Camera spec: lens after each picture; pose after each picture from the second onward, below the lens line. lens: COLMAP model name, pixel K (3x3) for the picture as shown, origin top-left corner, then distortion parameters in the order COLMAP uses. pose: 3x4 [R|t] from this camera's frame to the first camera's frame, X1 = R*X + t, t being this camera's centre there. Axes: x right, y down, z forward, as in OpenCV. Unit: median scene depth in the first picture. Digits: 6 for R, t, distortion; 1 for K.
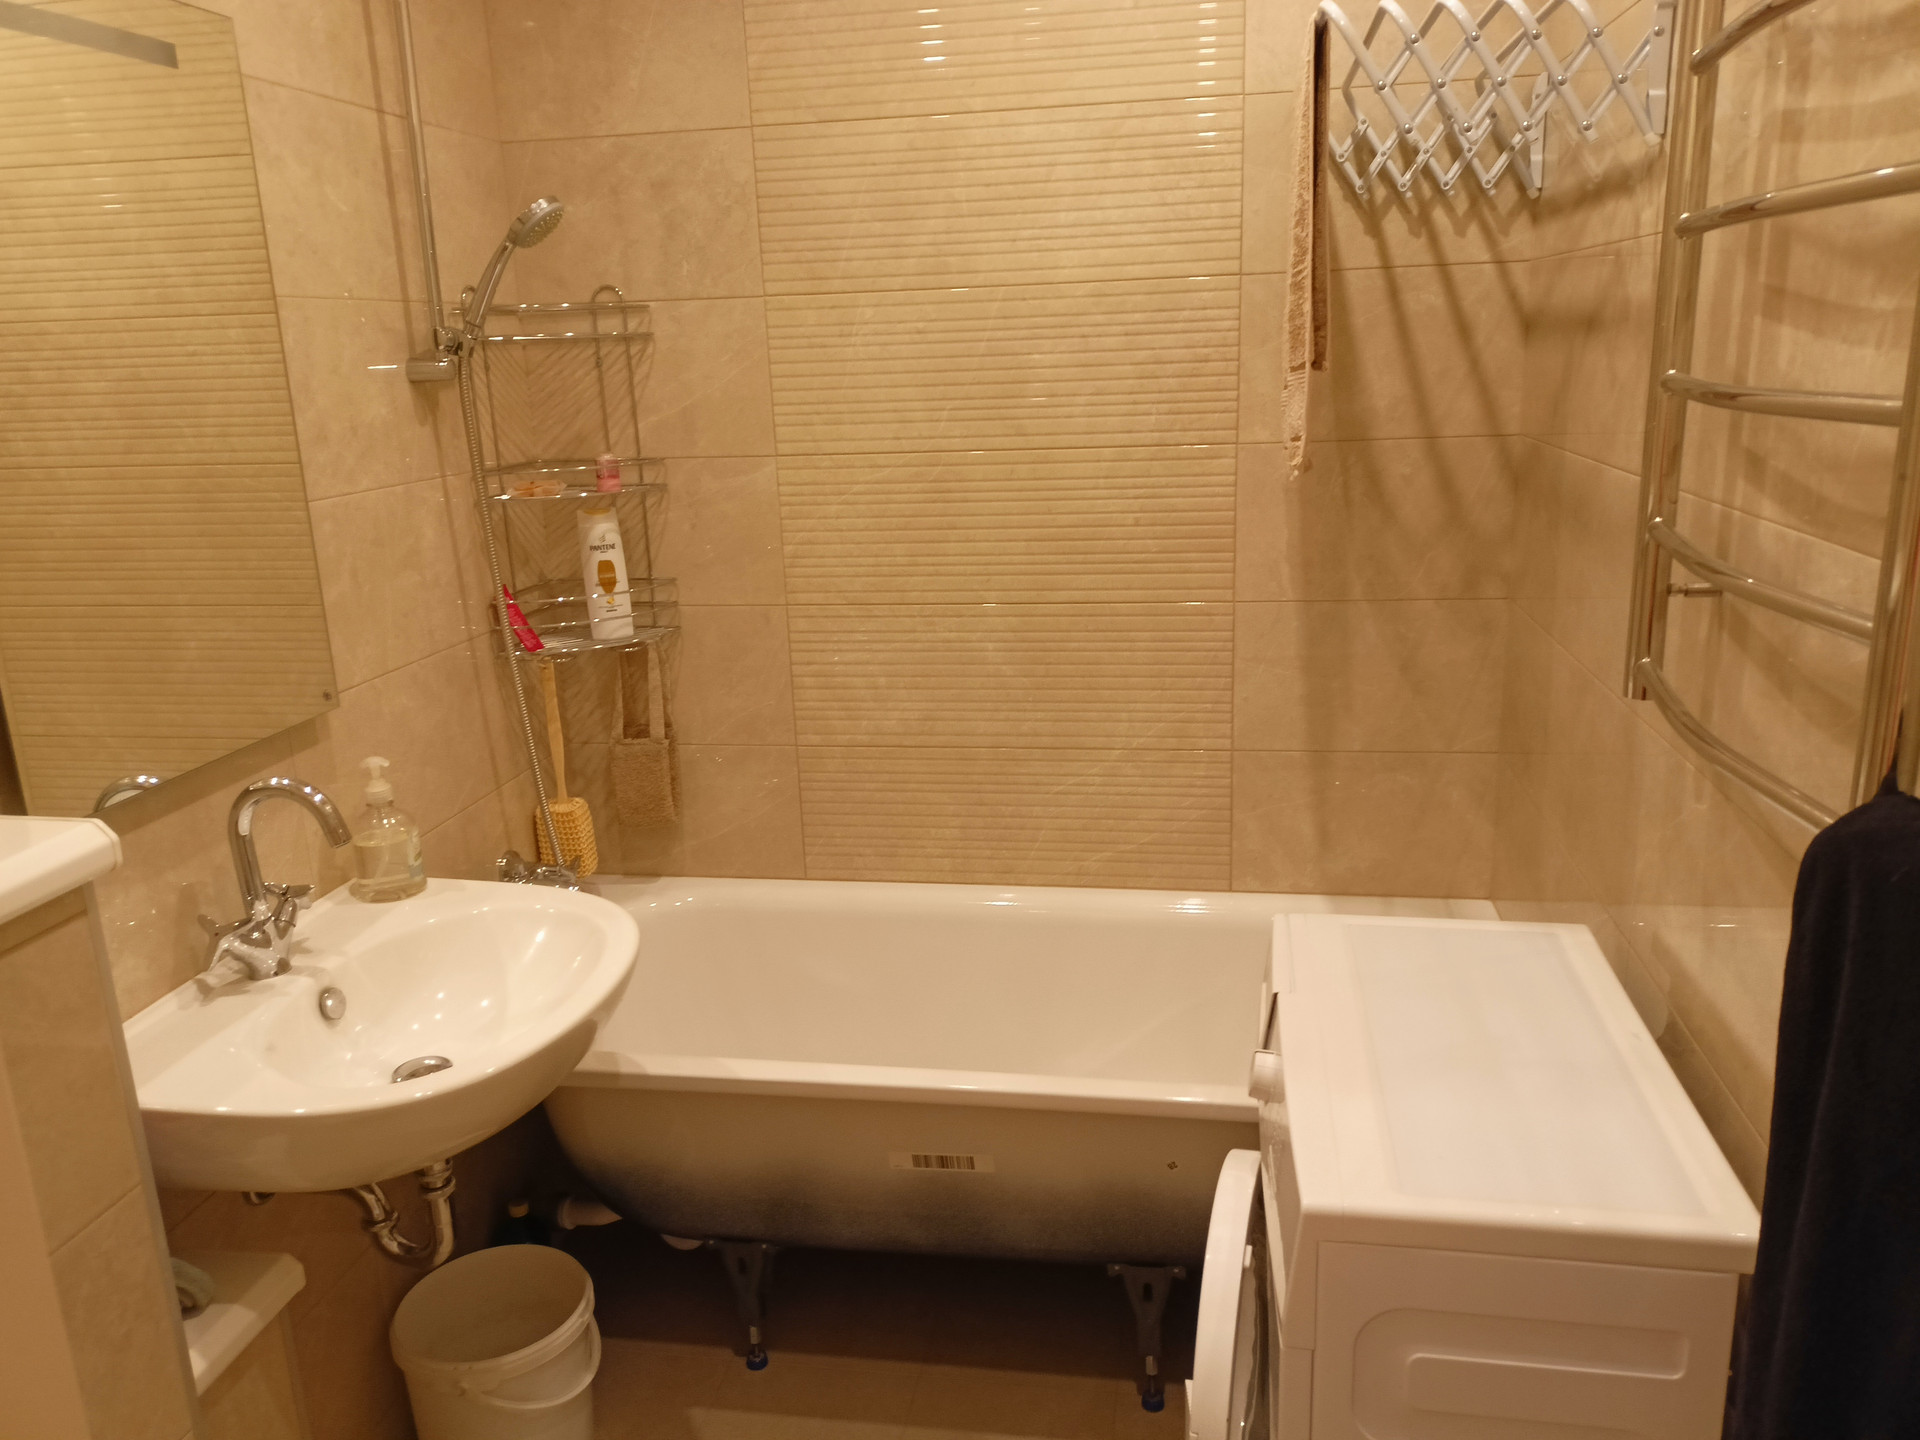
lens RADIAL K [[1412.4, 0, 962.1], [0, 1412.4, 727.2], [0, 0, 1]] dist [0.085012, -0.118616]
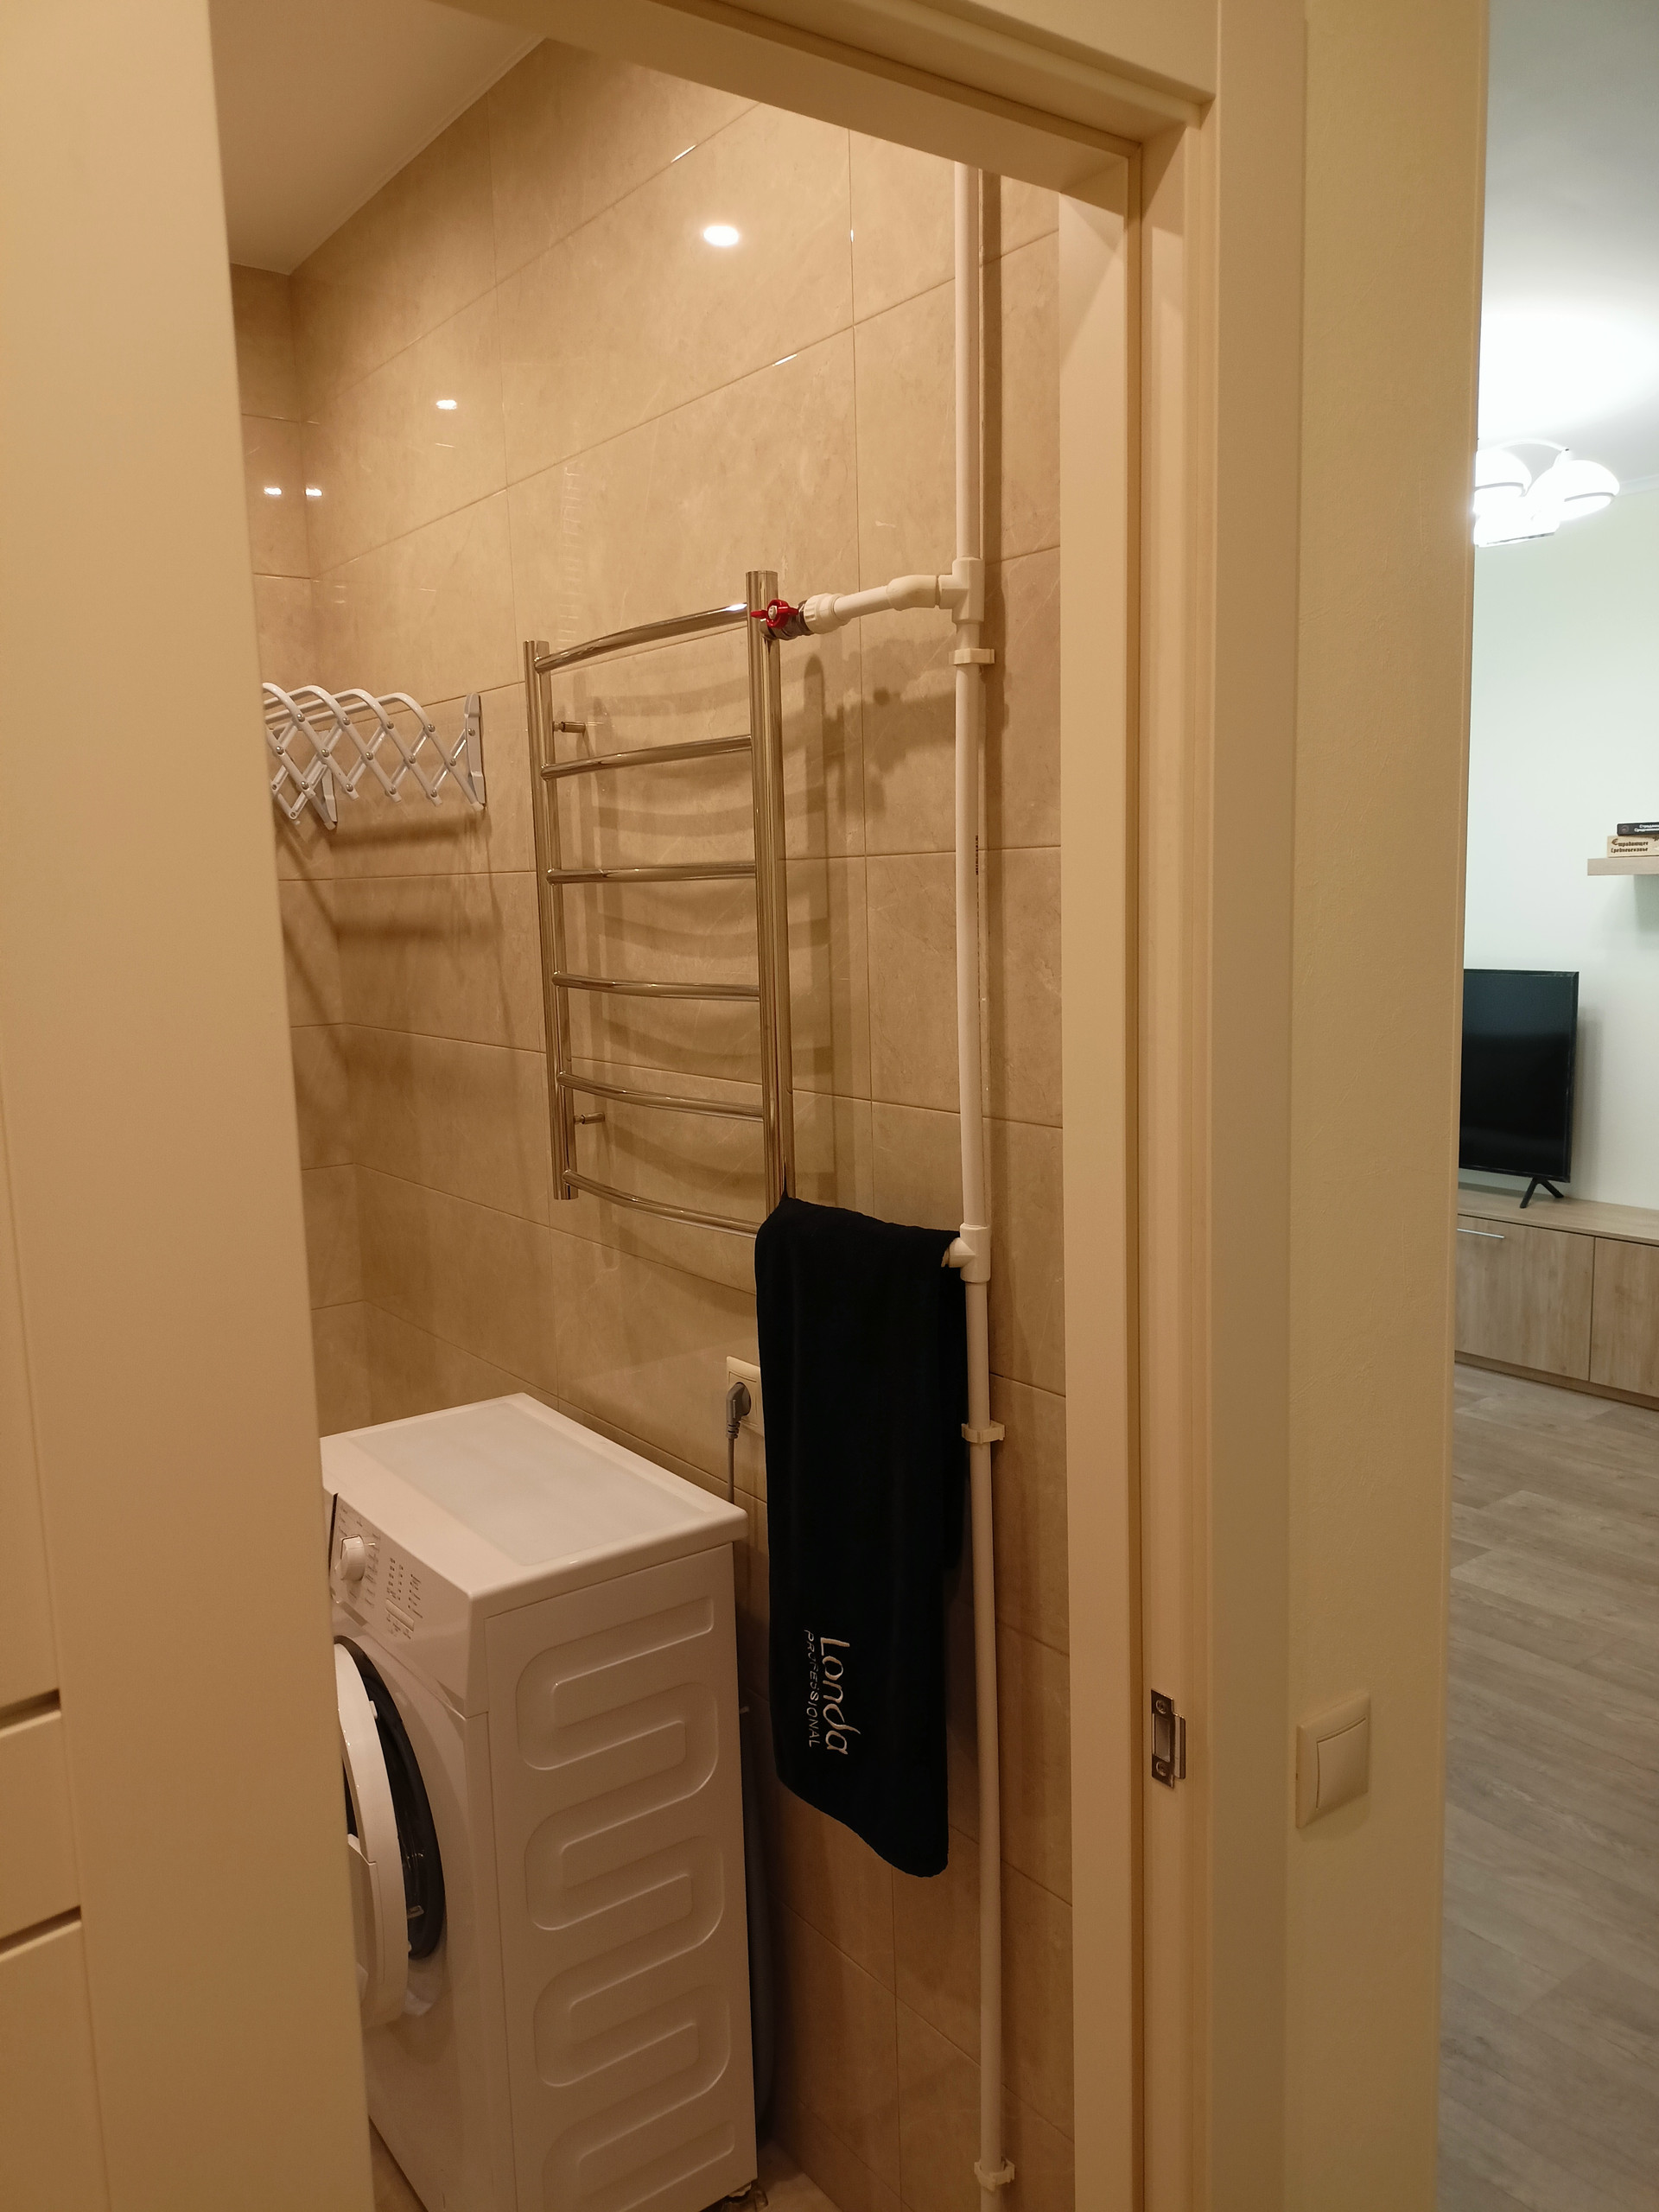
lens RADIAL K [[1669.9, 0, 833.2], [0, 1669.9, 1115.7], [0, 0, 1]] dist [0.095911, -0.149665]
pose [[0.682784, -0.079118, 0.726324, -0.348396], [0.189476, 0.979283, -0.071444, 0.043729], [-0.705624, 0.186402, 0.683629, -0.208919]]
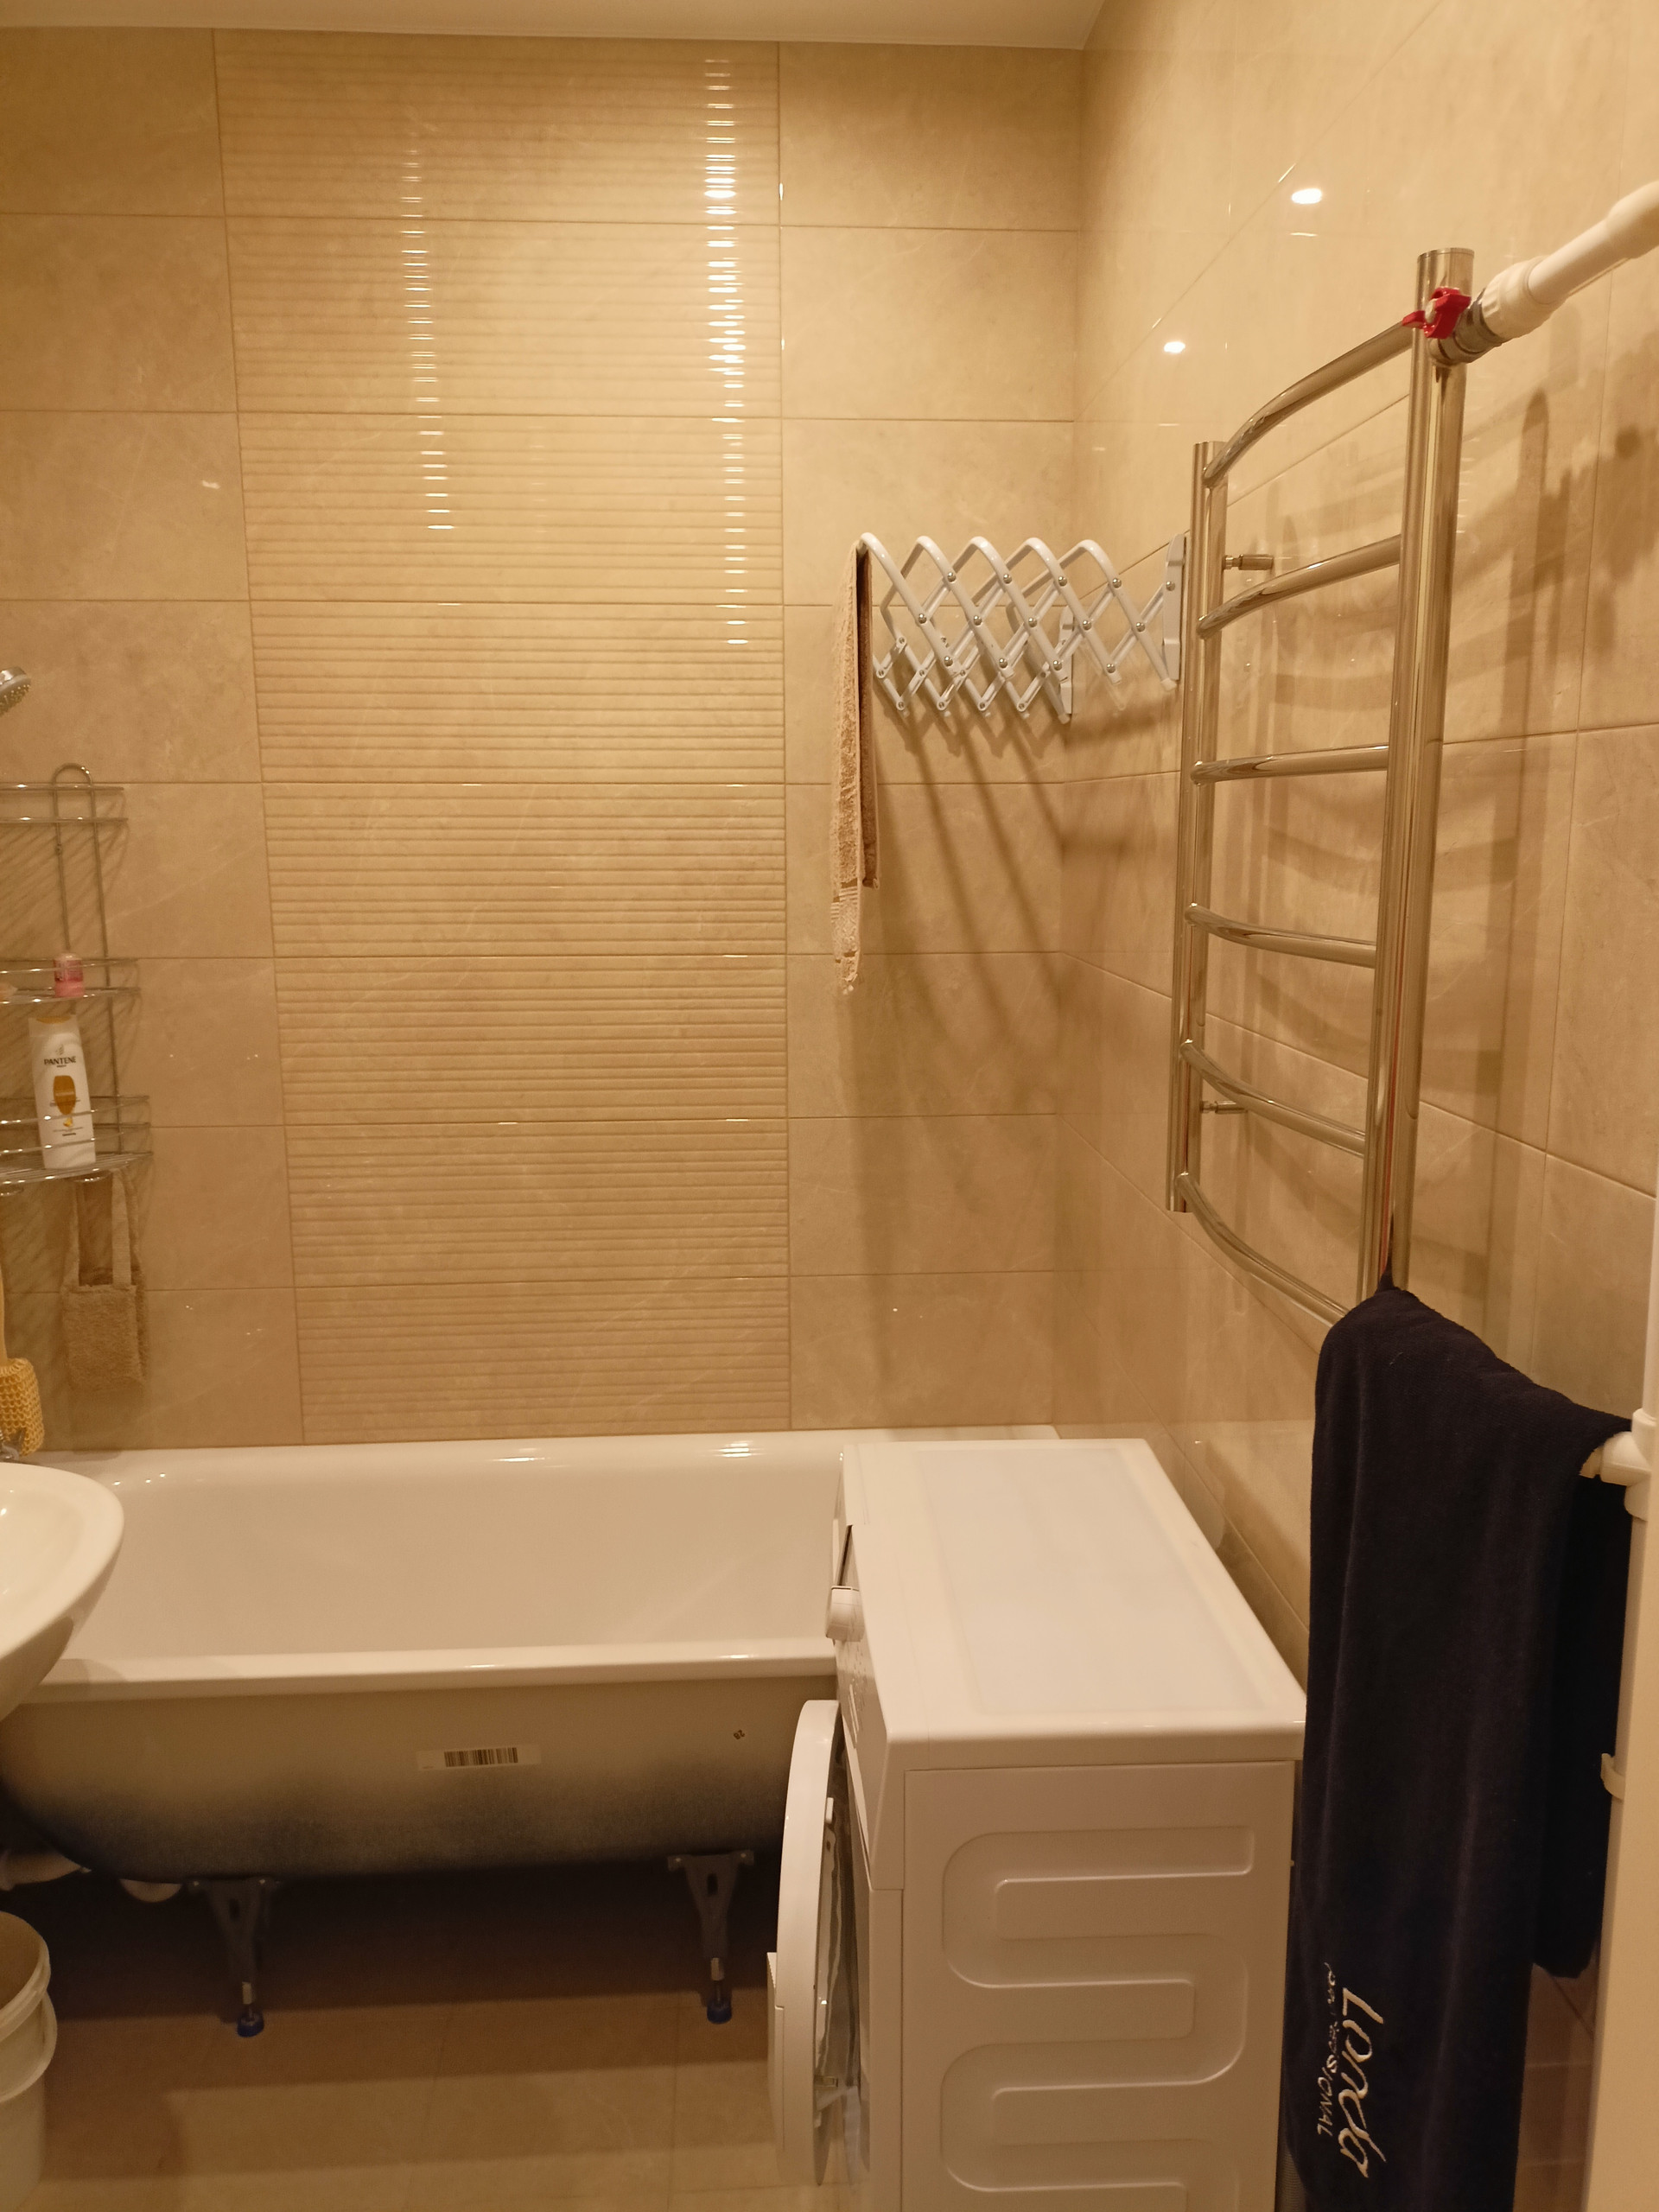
lens RADIAL K [[1644.1, 0, 822.9], [0, 1644.1, 1111.8], [0, 0, 1]] dist [0.091640, -0.135557]
pose [[0.974732, -0.006890, 0.223273, -0.032537], [0.027037, 0.995815, -0.087304, 0.004025], [-0.221737, 0.091135, 0.970838, -0.077439]]
